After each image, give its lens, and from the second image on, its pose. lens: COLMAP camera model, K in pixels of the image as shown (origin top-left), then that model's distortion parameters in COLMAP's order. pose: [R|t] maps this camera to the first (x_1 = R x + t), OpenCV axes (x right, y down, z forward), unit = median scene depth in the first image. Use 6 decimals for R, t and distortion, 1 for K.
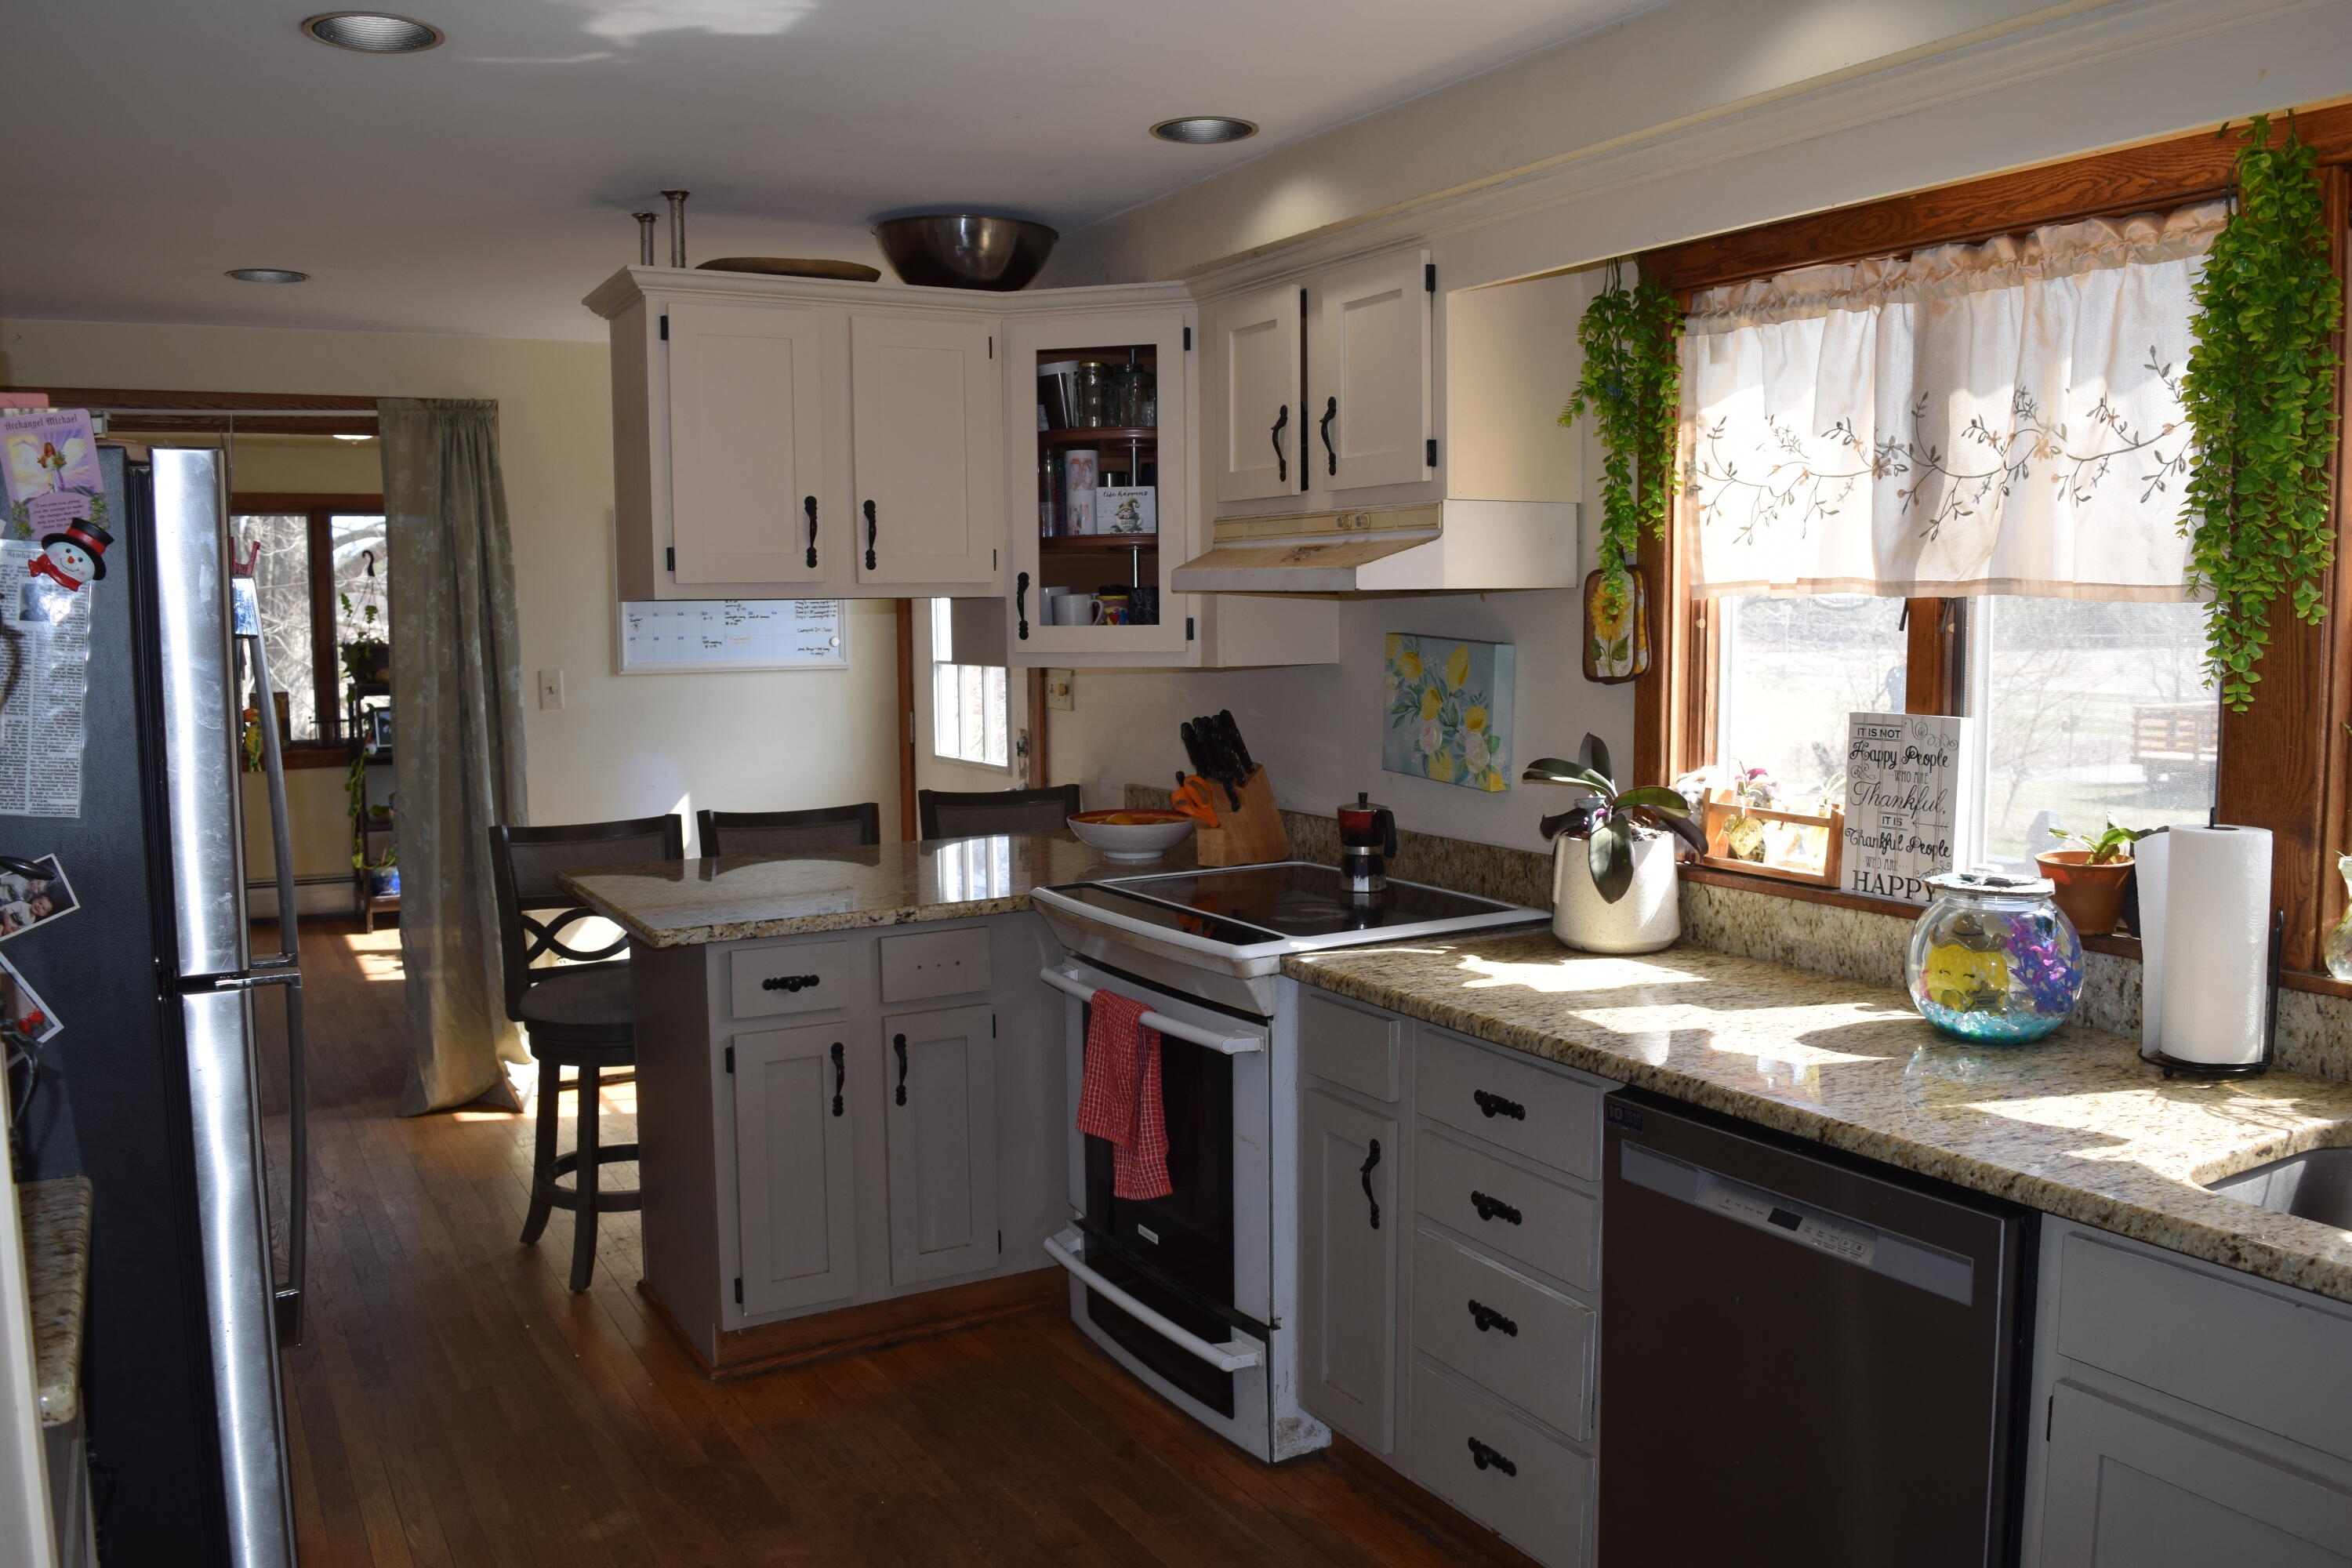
lens RADIAL K [[1851.0, 0, 1174.2], [0, 1851.0, 786.2], [0, 0, 1]] dist [-0.096245, 0.014937]
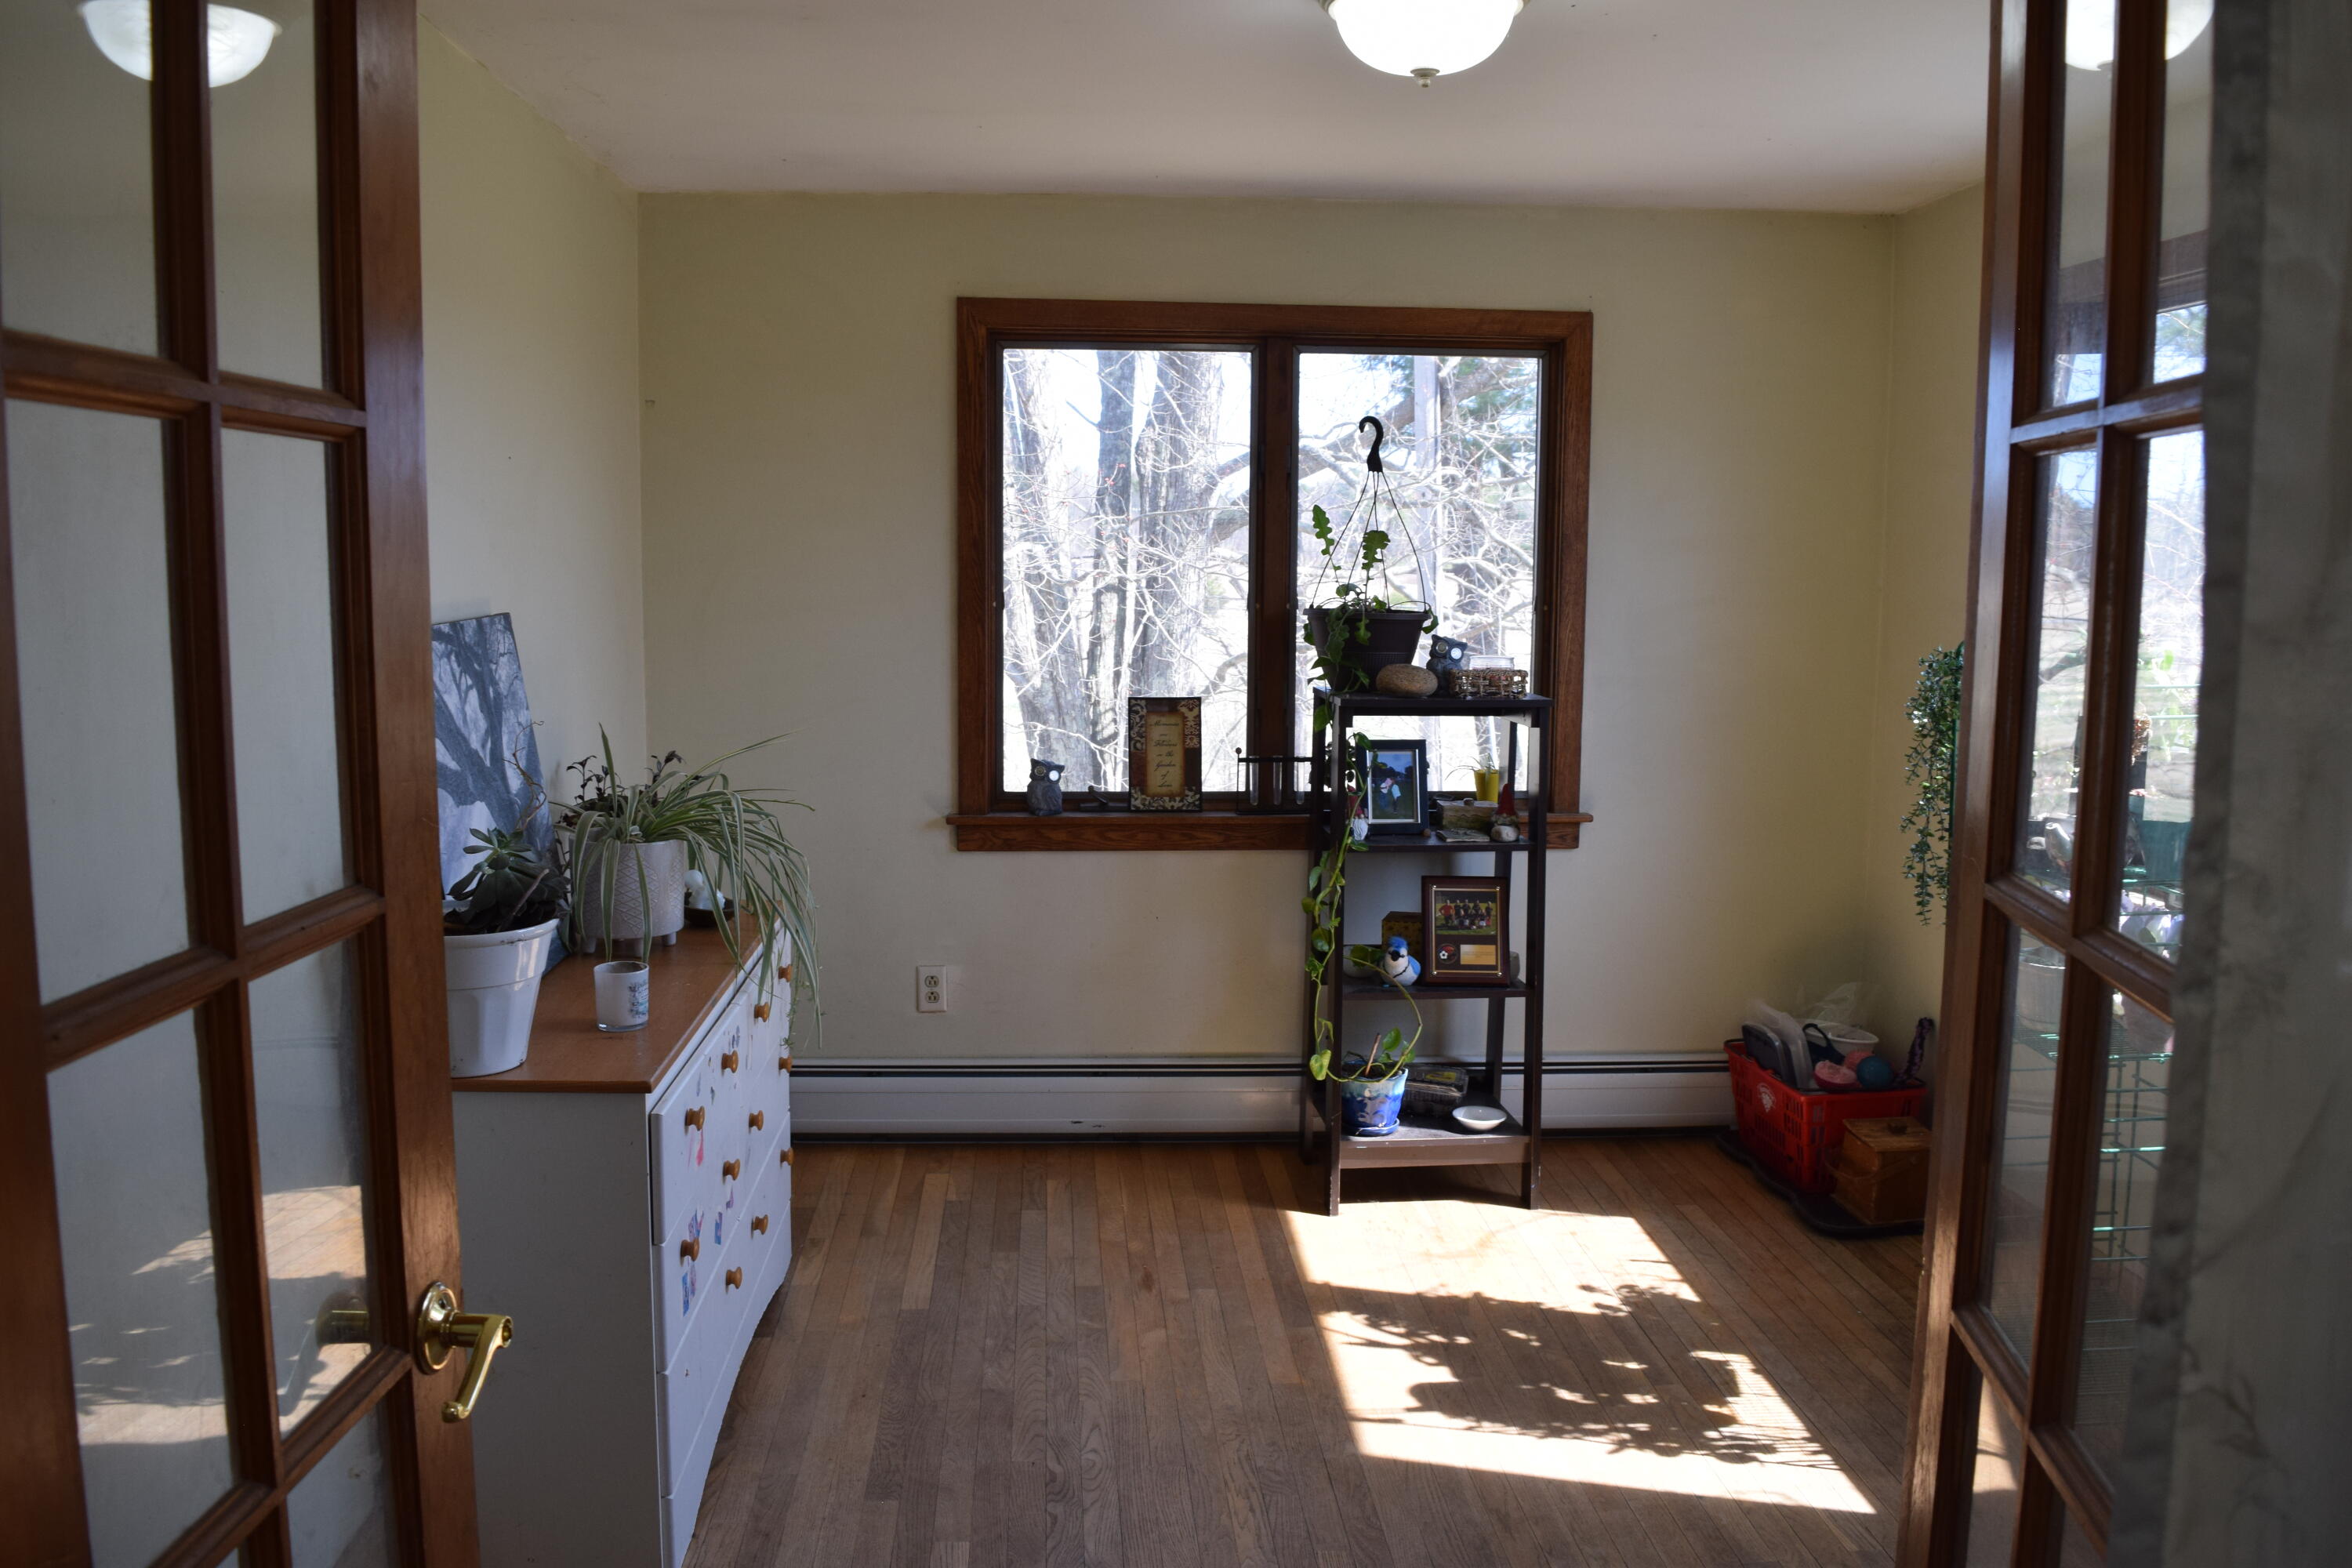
lens RADIAL K [[1851.0, 0, 1168.6], [0, 1851.0, 783.1], [0, 0, 1]] dist [-0.096245, 0.014937]
pose [[0.897369, 0.067460, -0.436093, -0.270457], [-0.056435, 0.997675, 0.038203, -0.048243], [0.437656, -0.009671, 0.899090, 0.529770]]
